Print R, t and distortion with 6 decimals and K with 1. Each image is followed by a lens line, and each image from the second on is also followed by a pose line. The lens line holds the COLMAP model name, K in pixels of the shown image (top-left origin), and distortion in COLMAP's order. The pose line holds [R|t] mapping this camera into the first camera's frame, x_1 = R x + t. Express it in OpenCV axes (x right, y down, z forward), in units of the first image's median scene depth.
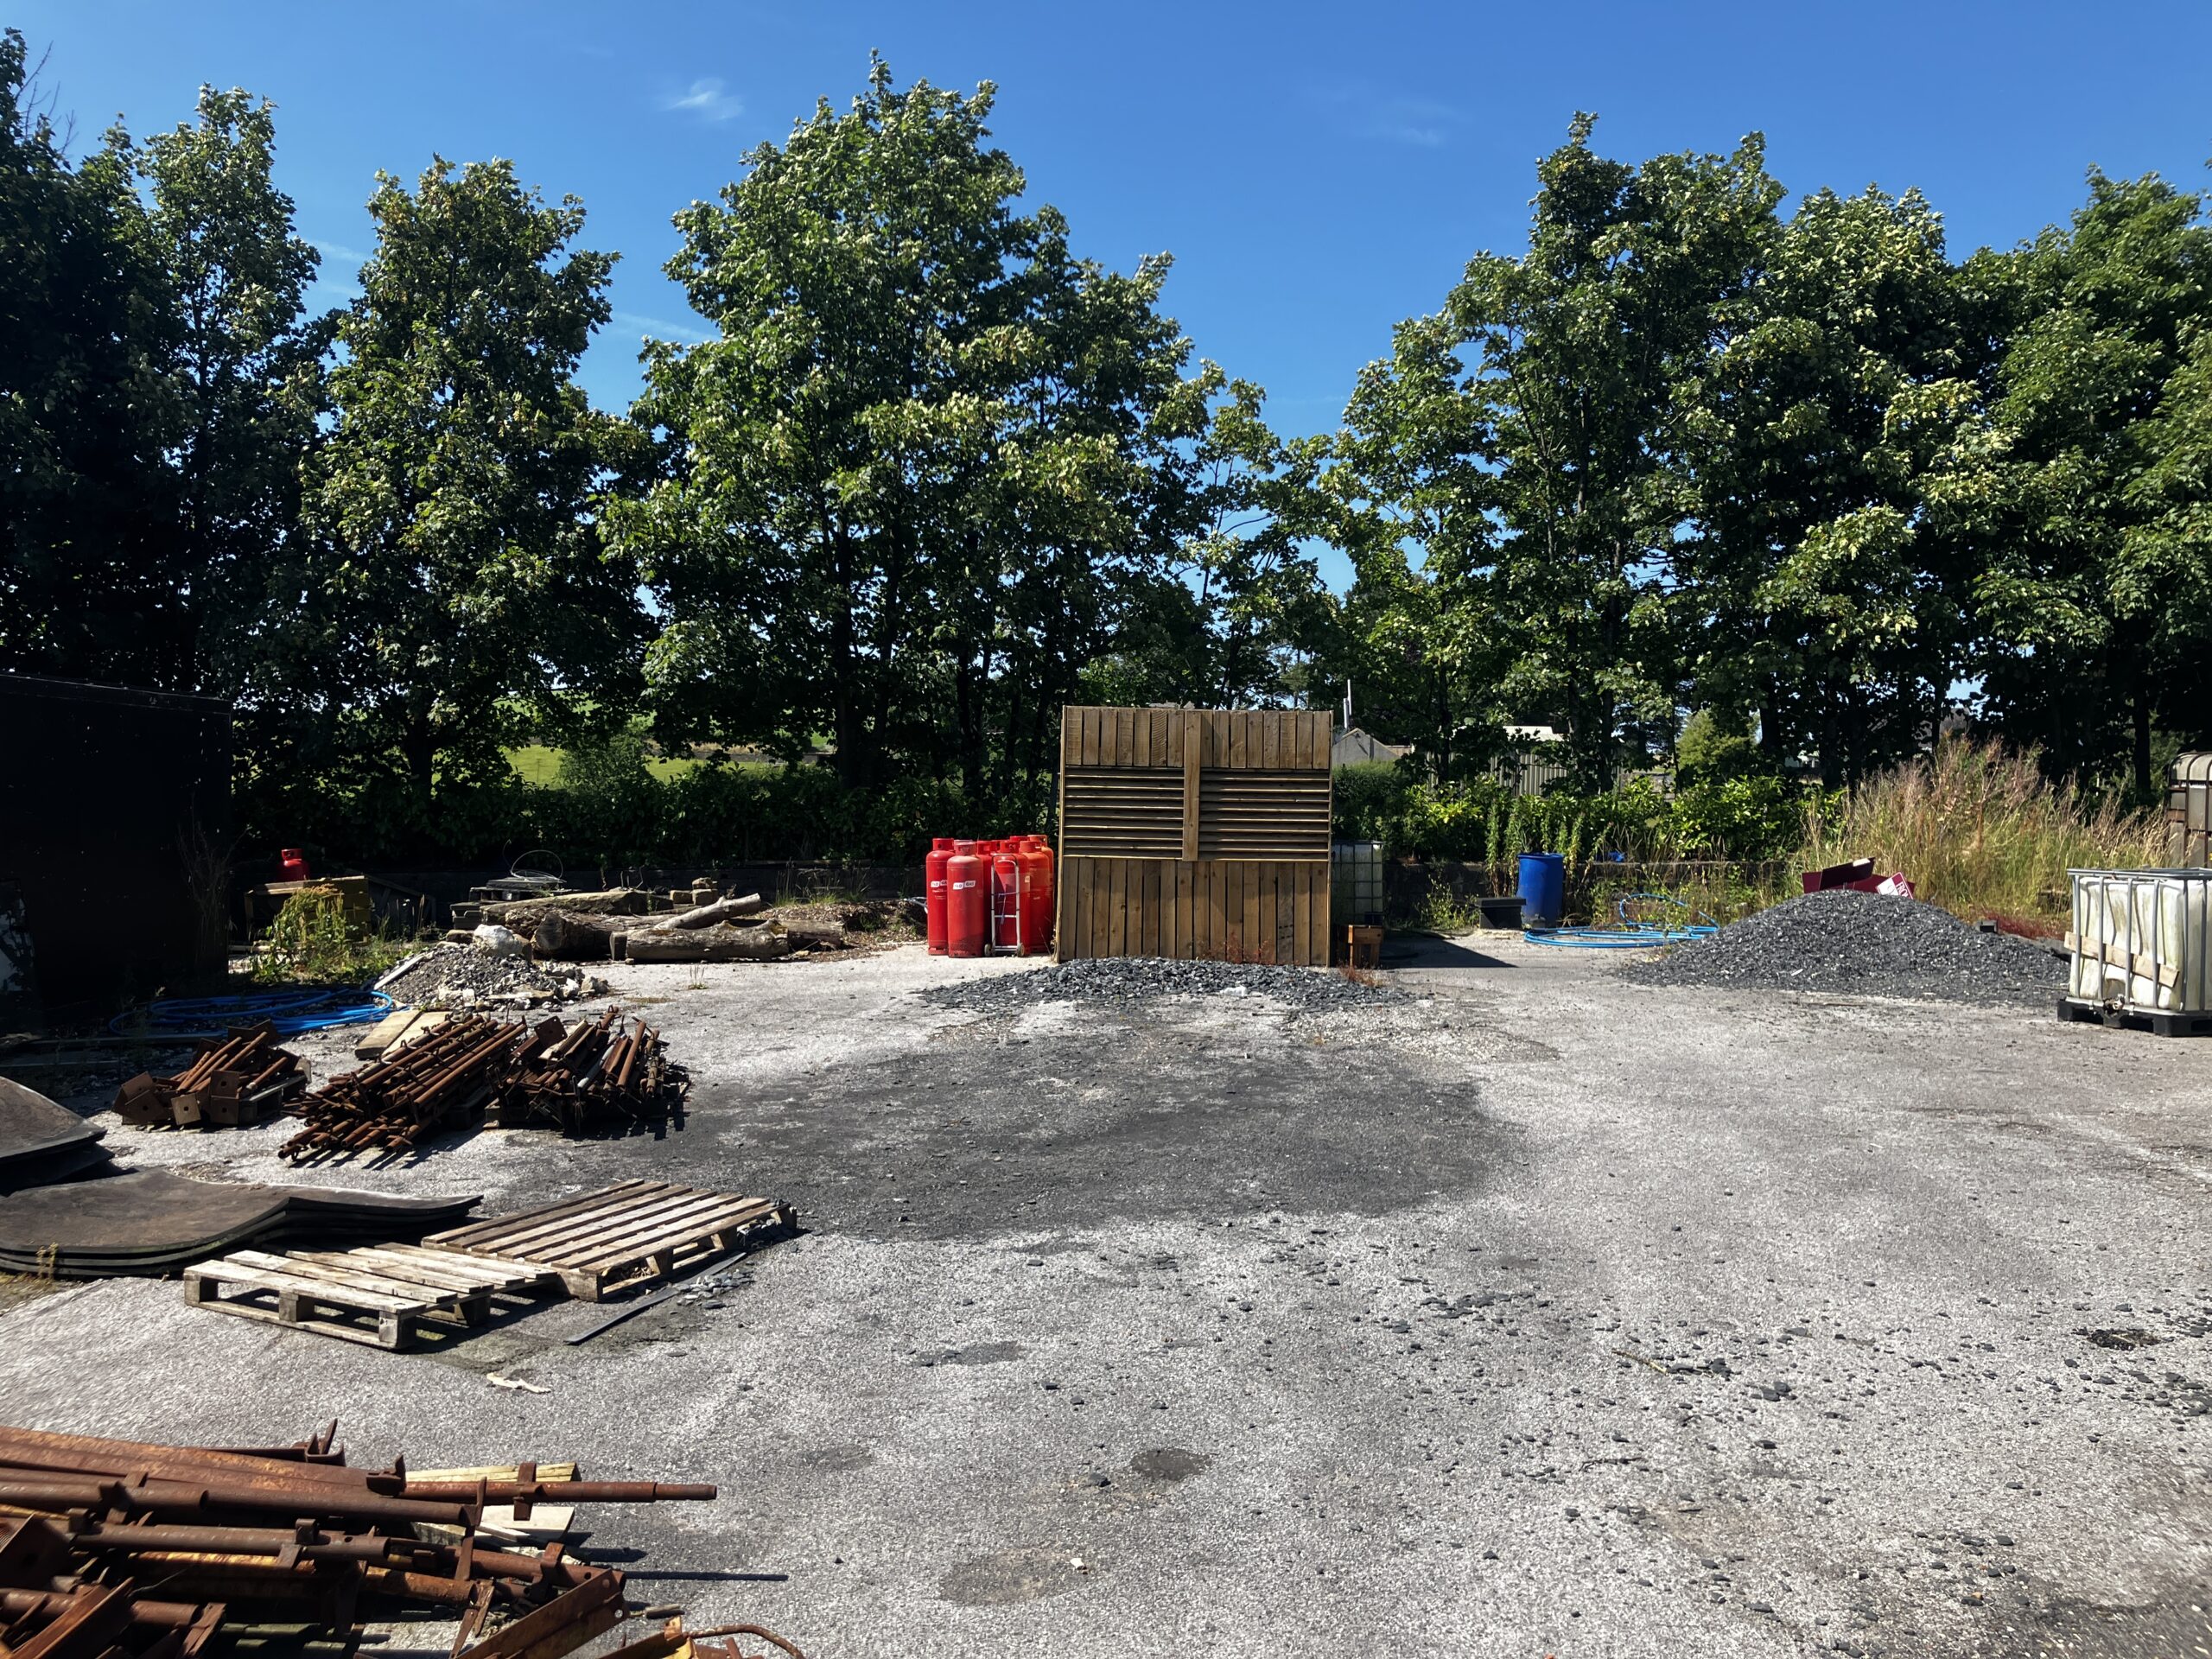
lens RADIAL K [[1797.7, 0, 1087.6], [0, 1797.7, 794.9], [0, 0, 1]] dist [0.047625, -0.056508]
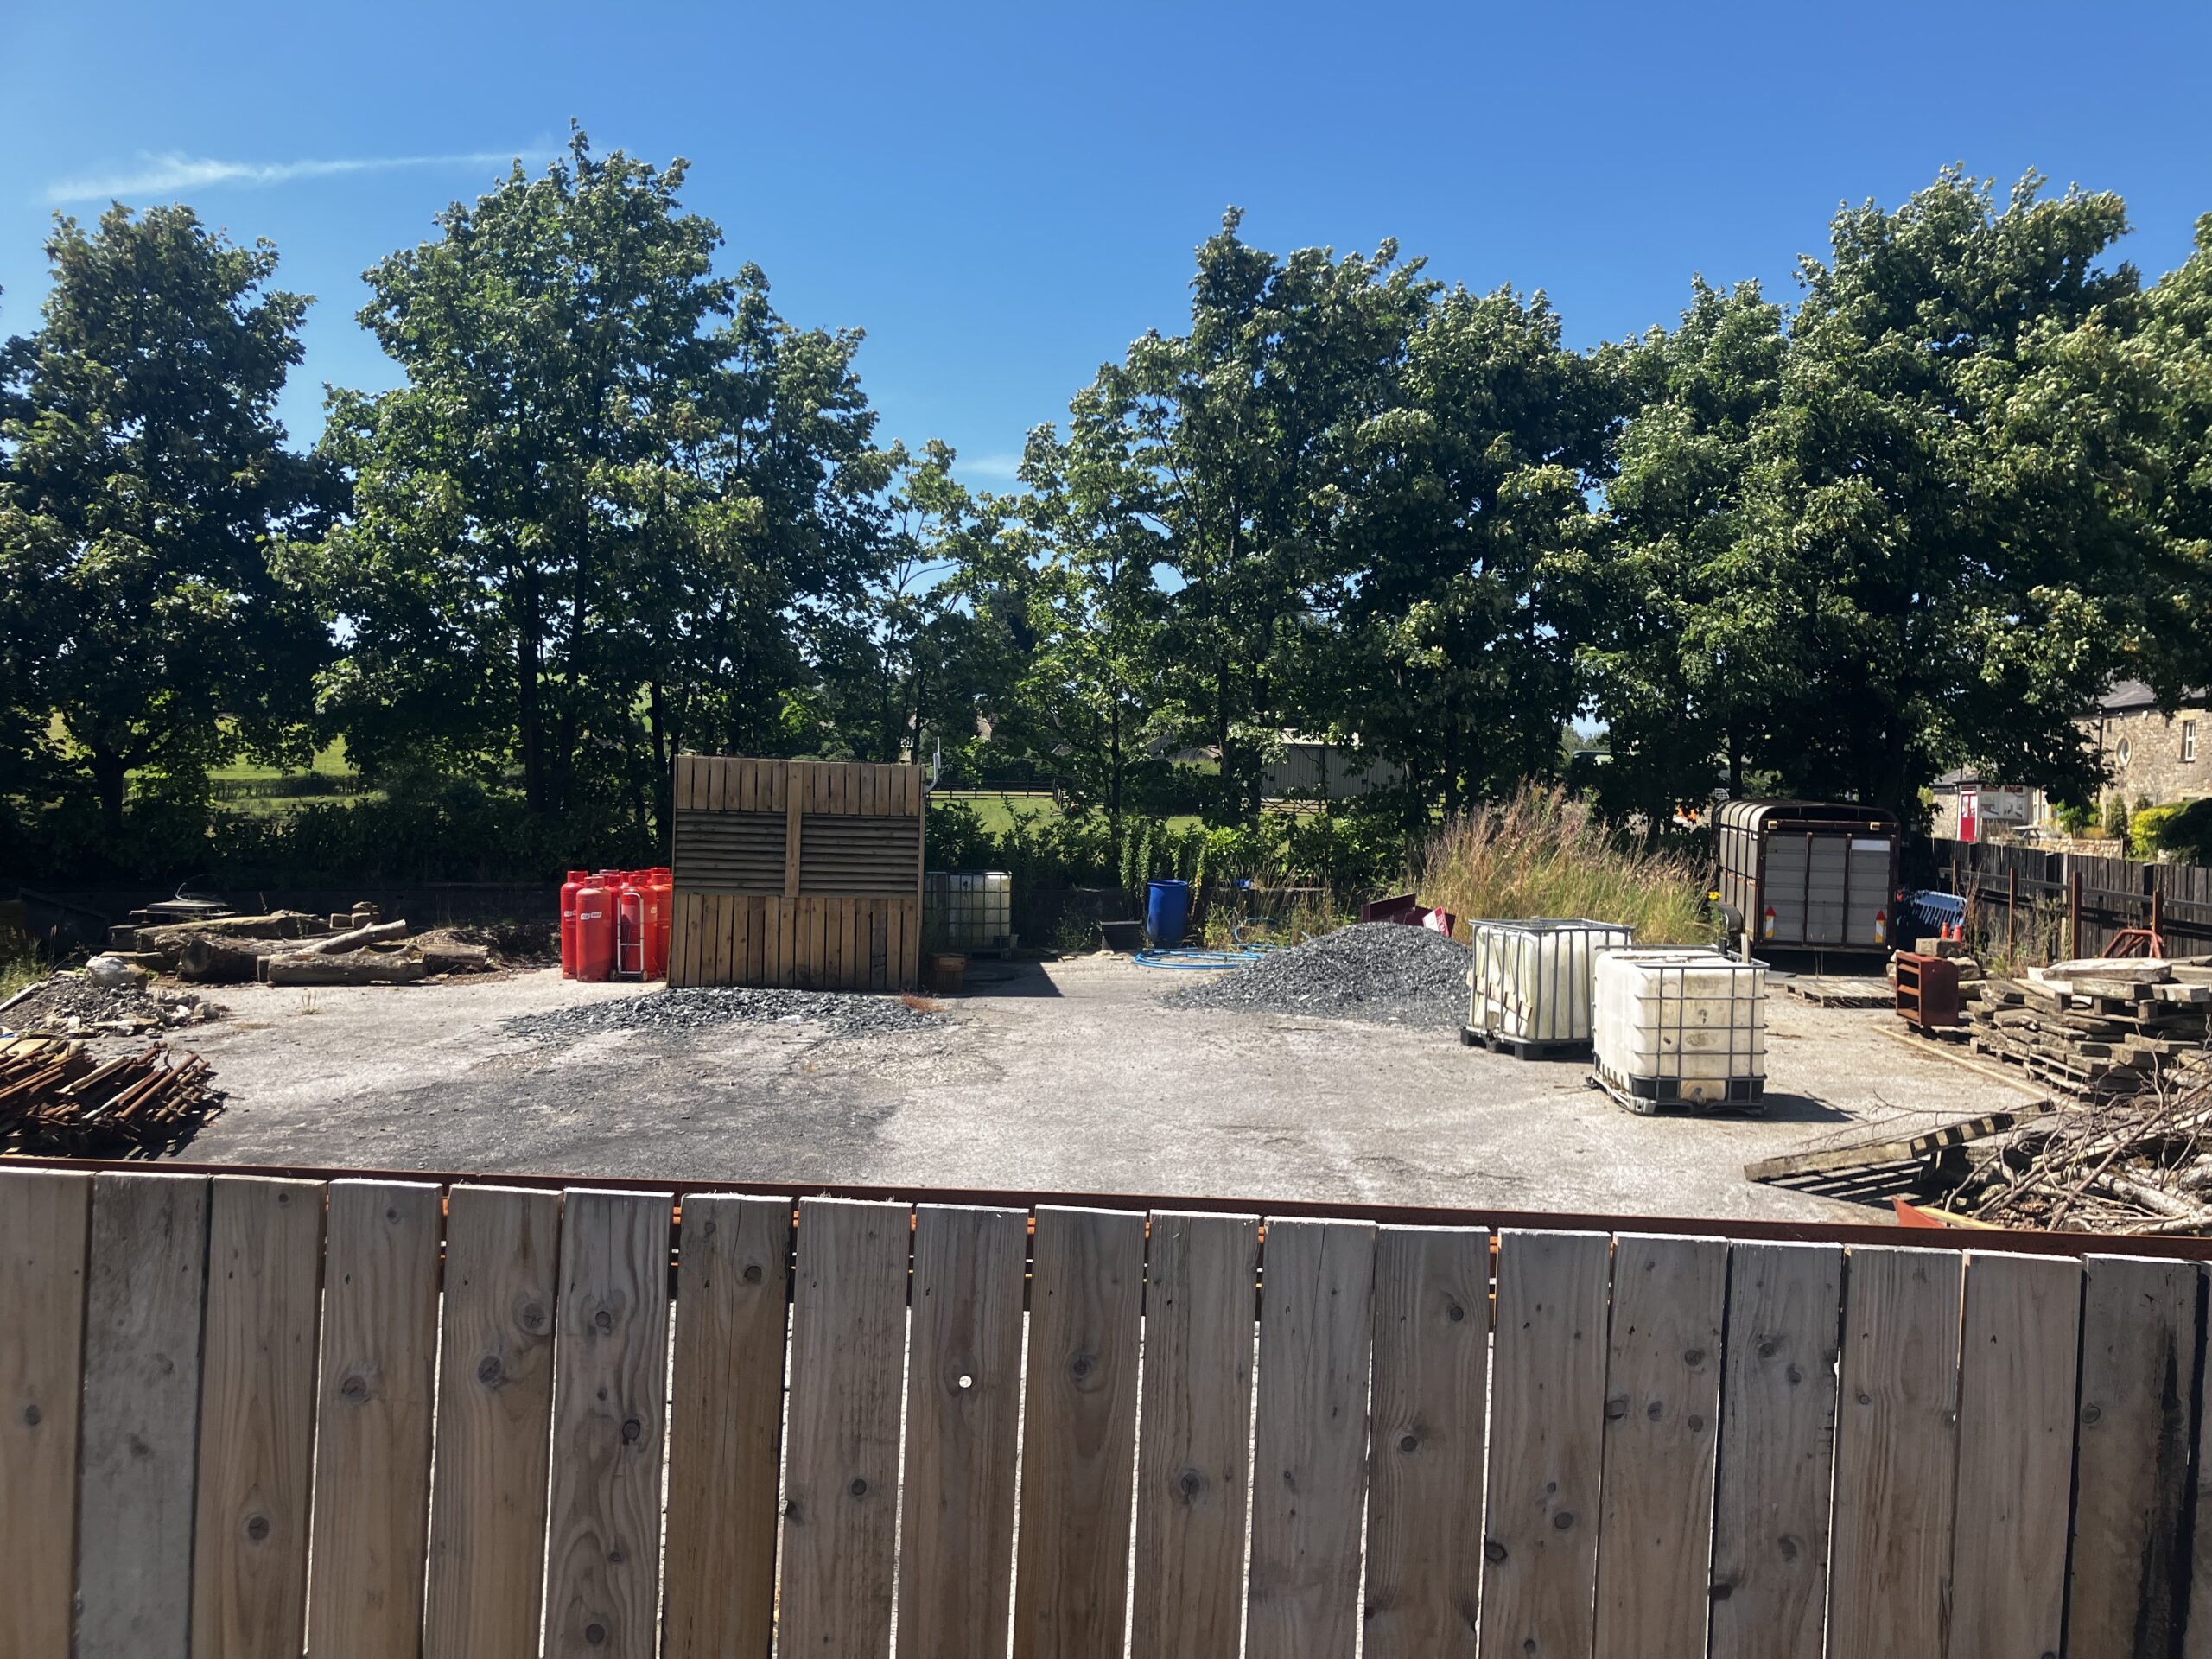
lens RADIAL K [[1797.7, 0, 1152.9], [0, 1797.7, 787.9], [0, 0, 1]] dist [0.047625, -0.056508]
pose [[0.993912, 0.014507, 0.109214, 0.147489], [-0.014956, 0.999883, 0.003289, -0.035450], [-0.109153, -0.004902, 0.994013, -0.126066]]
